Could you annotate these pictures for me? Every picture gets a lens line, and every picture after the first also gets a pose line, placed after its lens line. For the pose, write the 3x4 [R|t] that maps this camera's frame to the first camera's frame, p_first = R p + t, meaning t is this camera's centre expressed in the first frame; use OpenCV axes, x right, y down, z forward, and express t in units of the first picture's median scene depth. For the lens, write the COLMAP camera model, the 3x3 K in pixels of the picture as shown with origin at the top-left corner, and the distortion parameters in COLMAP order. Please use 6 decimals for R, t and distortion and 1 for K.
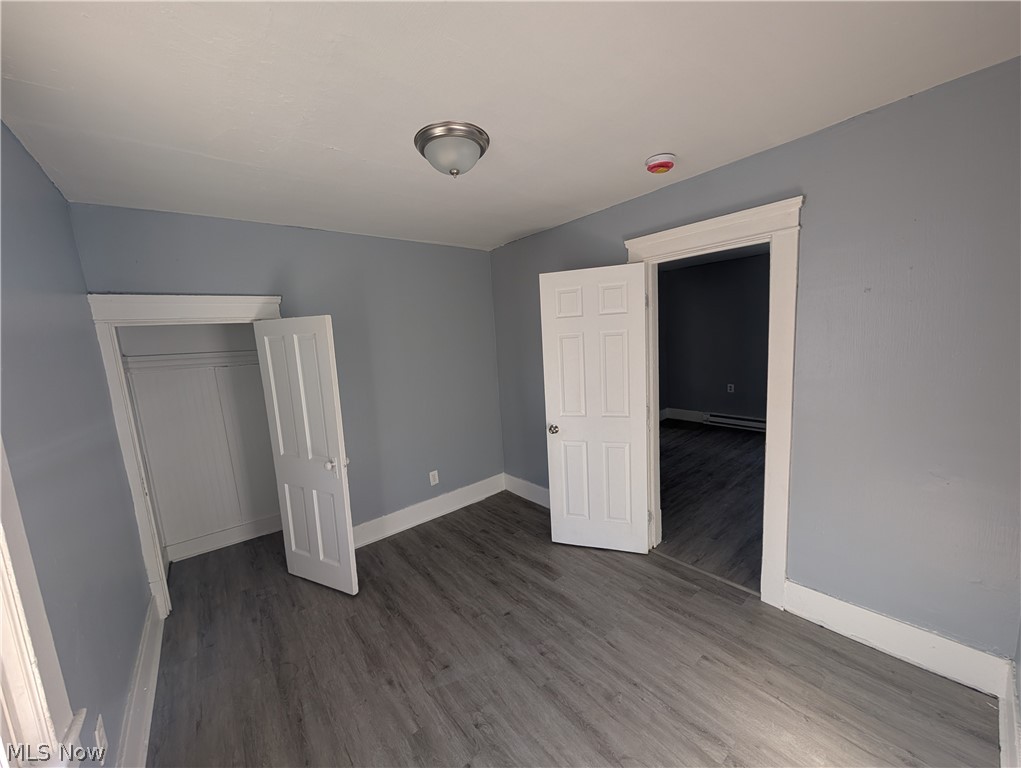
lens RADIAL K [[386.0, 0, 509.1], [0, 386.0, 386.6], [0, 0, 1]] dist [0.001901, 0.000019]
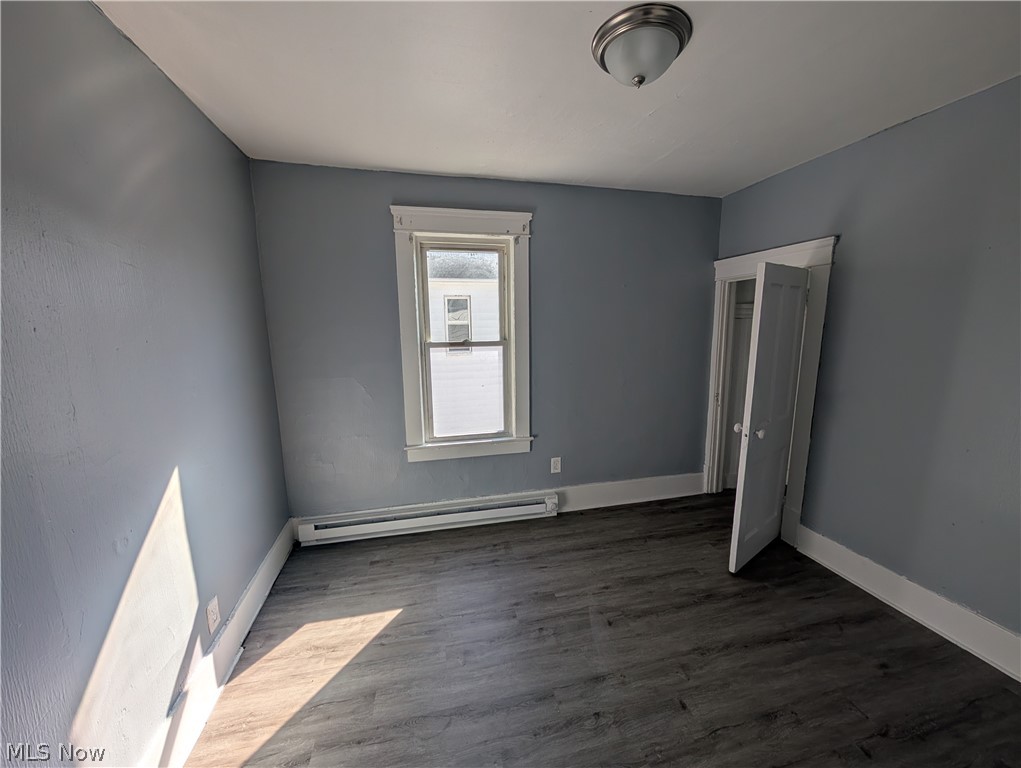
lens RADIAL K [[386.0, 0, 513.8], [0, 386.0, 381.7], [0, 0, 1]] dist [0.001901, 0.000019]
pose [[-0.422708, 0.204037, -0.882999, 0.683824], [-0.079156, 0.962291, 0.260252, -0.124991], [0.902803, 0.179905, -0.390617, 1.015103]]
